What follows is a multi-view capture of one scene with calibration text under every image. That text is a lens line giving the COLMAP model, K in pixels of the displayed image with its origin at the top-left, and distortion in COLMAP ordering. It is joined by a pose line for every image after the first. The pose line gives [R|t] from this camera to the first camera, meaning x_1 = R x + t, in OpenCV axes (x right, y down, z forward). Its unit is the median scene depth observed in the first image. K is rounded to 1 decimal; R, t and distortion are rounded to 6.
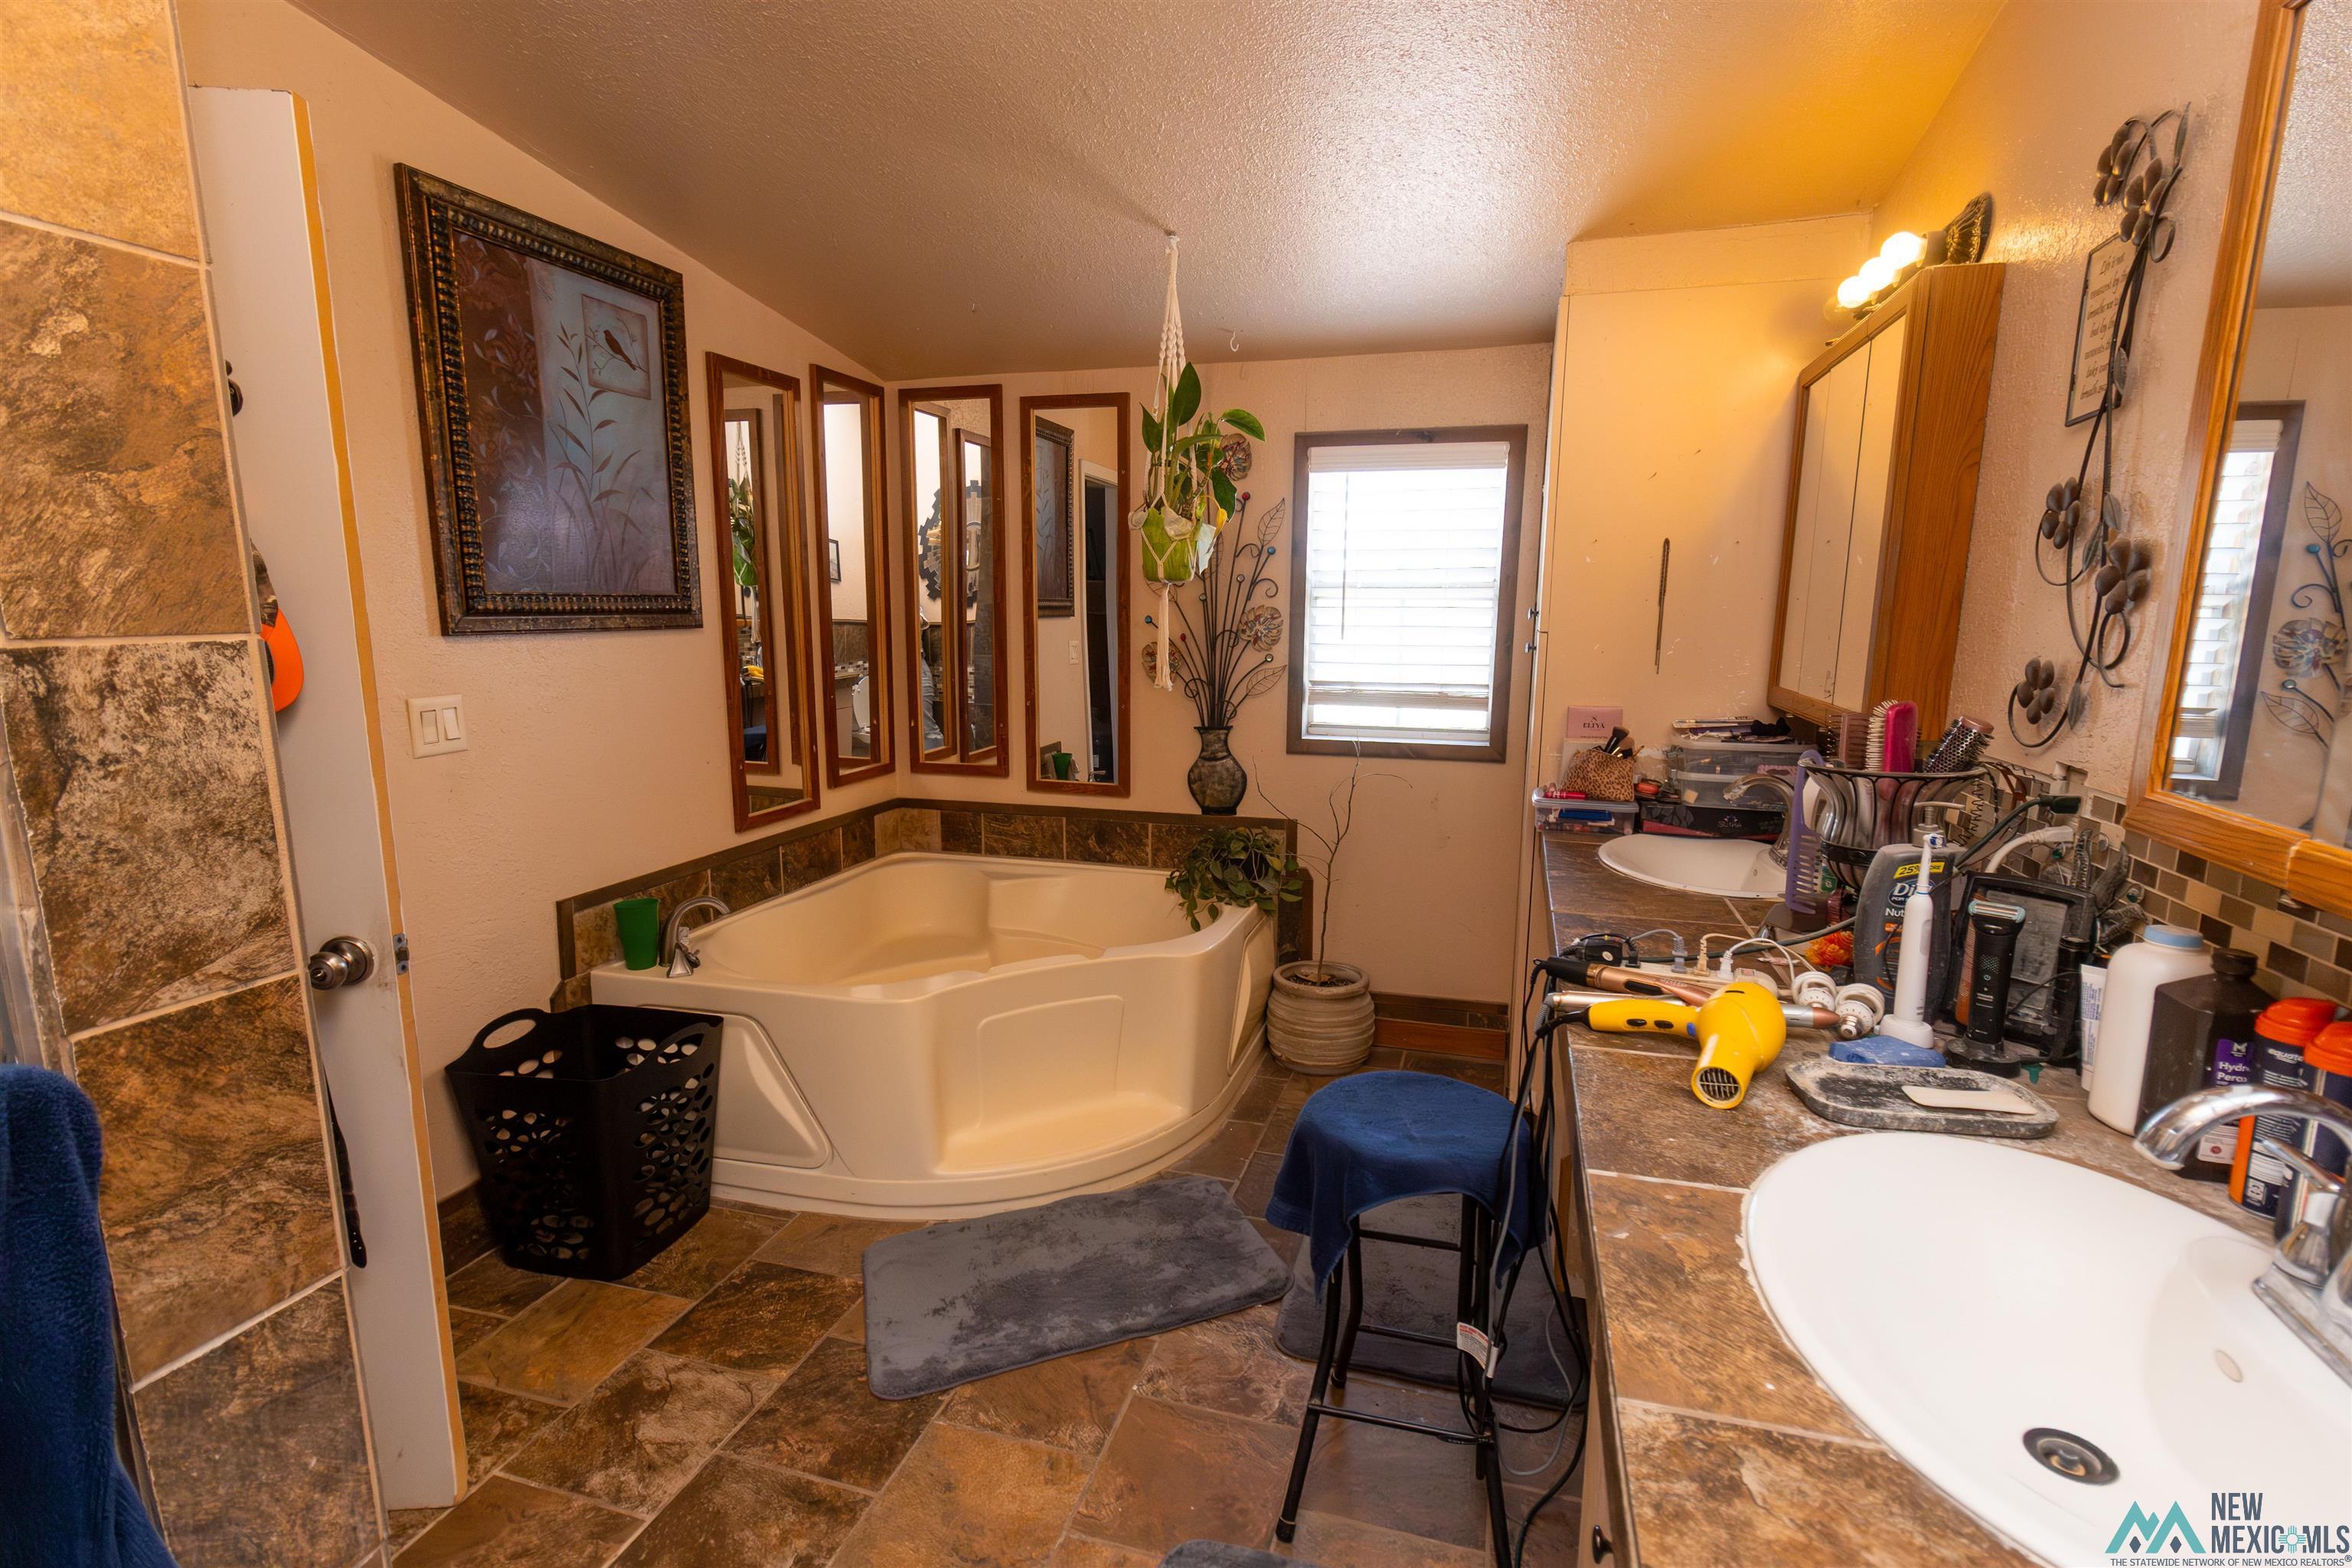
lens RADIAL K [[1103.2, 0, 1181.3], [0, 1103.2, 793.6], [0, 0, 1]] dist [-0.000350, -0.000218]
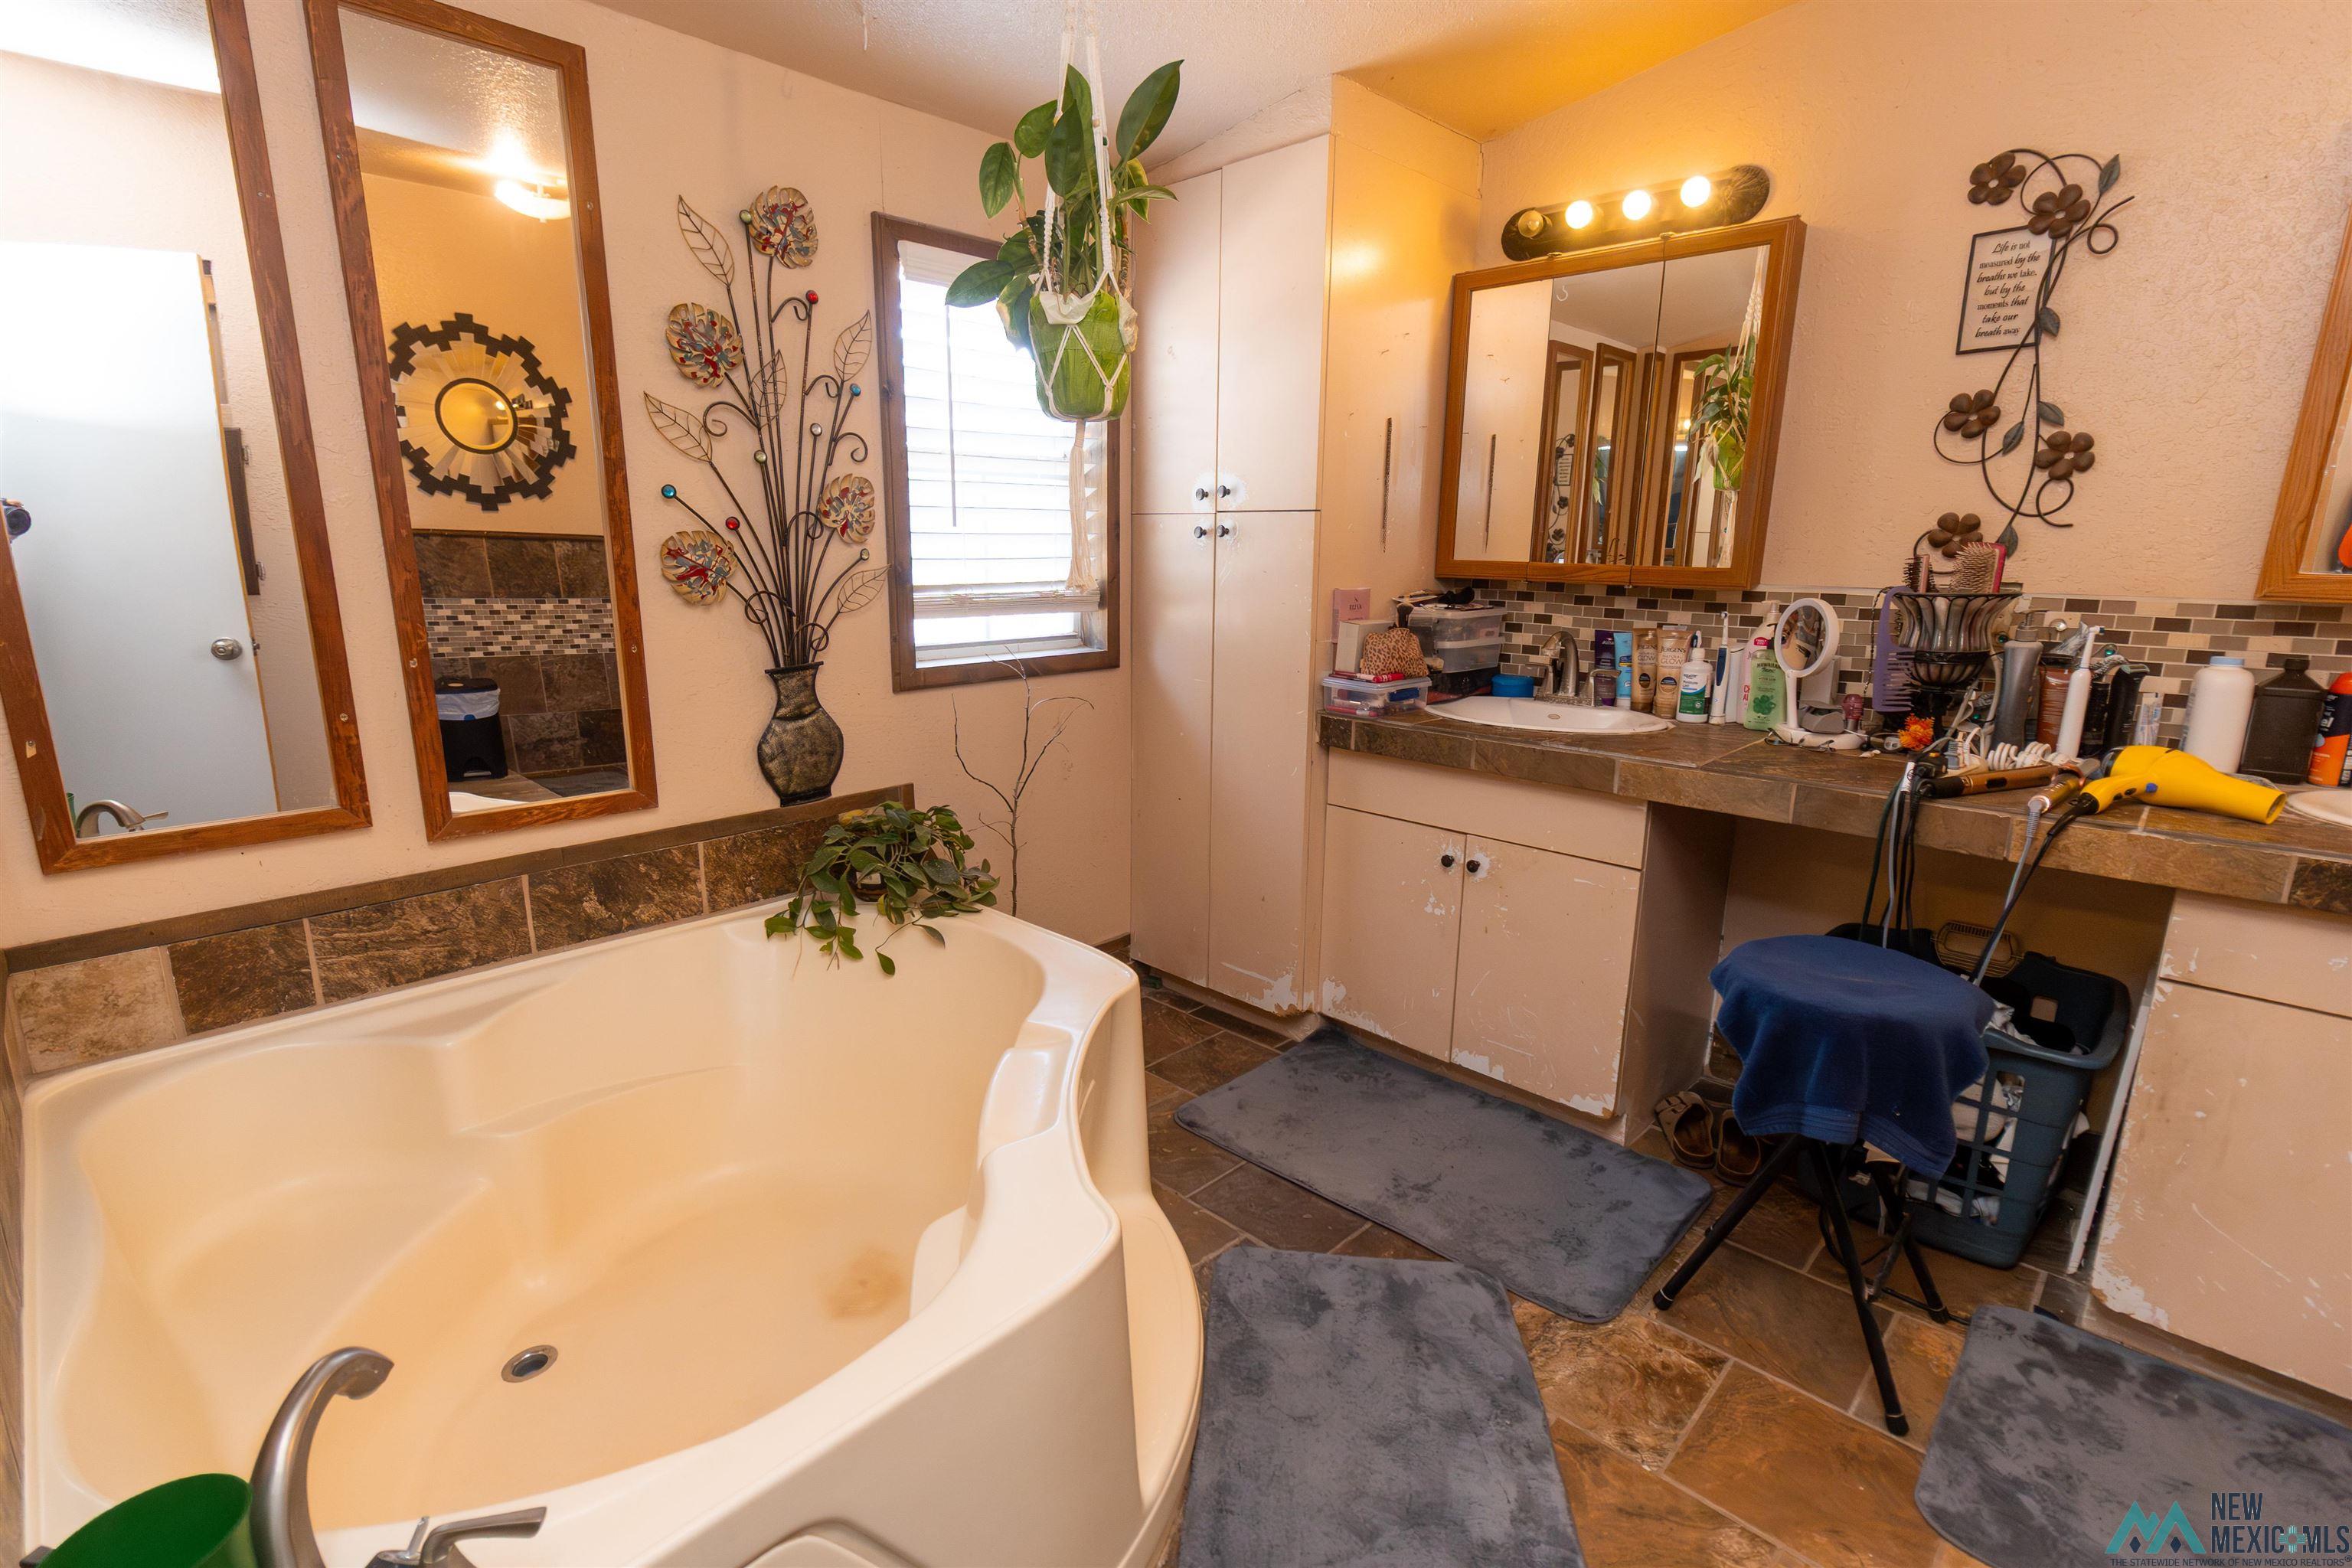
lens RADIAL K [[1103.2, 0, 1177.9], [0, 1103.2, 786.3], [0, 0, 1]] dist [-0.000350, -0.000218]
pose [[0.461554, -0.201236, 0.863986, -0.432789], [0.144157, 0.978000, 0.150780, -0.057151], [-0.875321, 0.054957, 0.480409, 0.504329]]
